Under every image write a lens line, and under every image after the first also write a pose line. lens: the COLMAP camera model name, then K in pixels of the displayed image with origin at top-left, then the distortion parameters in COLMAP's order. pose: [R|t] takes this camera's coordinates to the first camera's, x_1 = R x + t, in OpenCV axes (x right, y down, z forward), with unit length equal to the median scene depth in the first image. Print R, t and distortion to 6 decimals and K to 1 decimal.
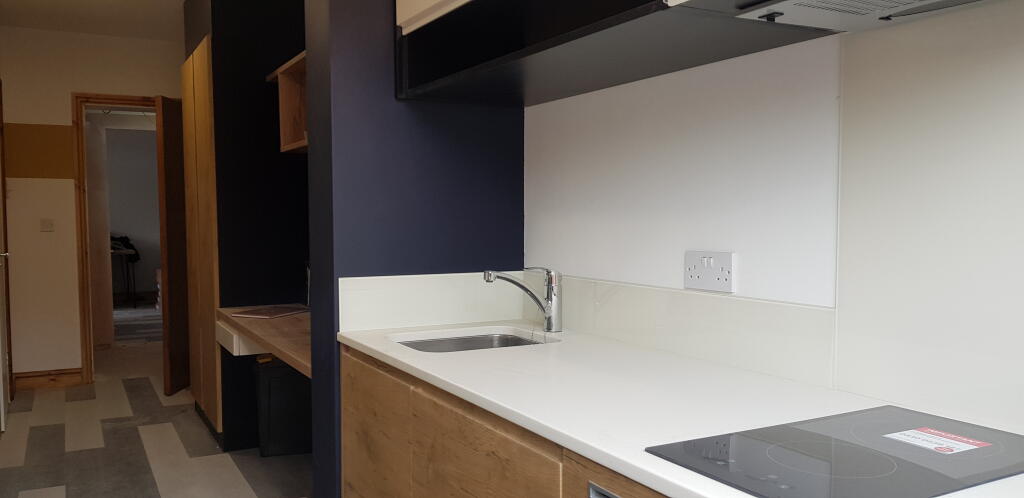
lens RADIAL K [[792.2, 0, 512.0], [0, 792.2, 249.0], [0, 0, 1]] dist [0.007499, -0.002425]
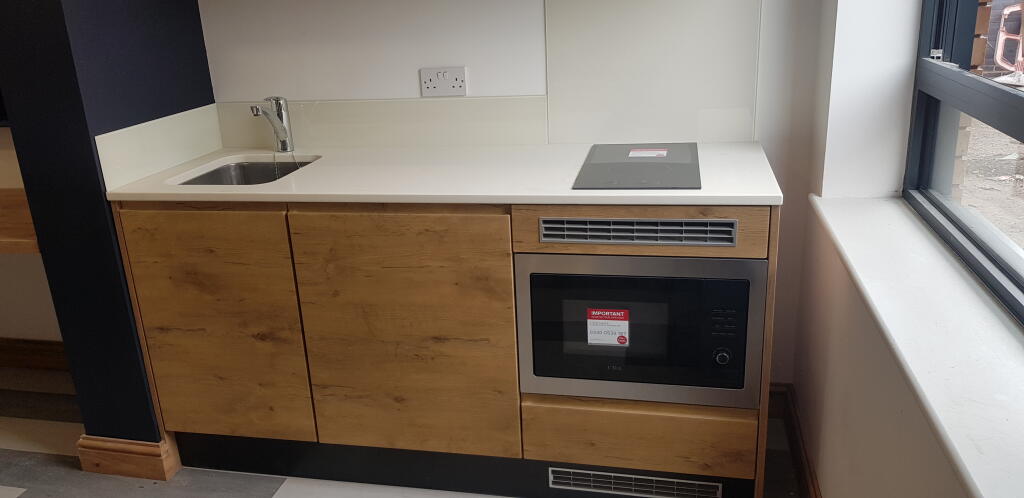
lens RADIAL K [[792.2, 0, 512.0], [0, 792.2, 249.0], [0, 0, 1]] dist [0.007499, -0.002425]
pose [[0.663343, -0.270412, 0.697749, -0.696045], [0.085543, 0.953715, 0.288287, -0.080128], [-0.743410, -0.131546, 0.655772, -0.034833]]
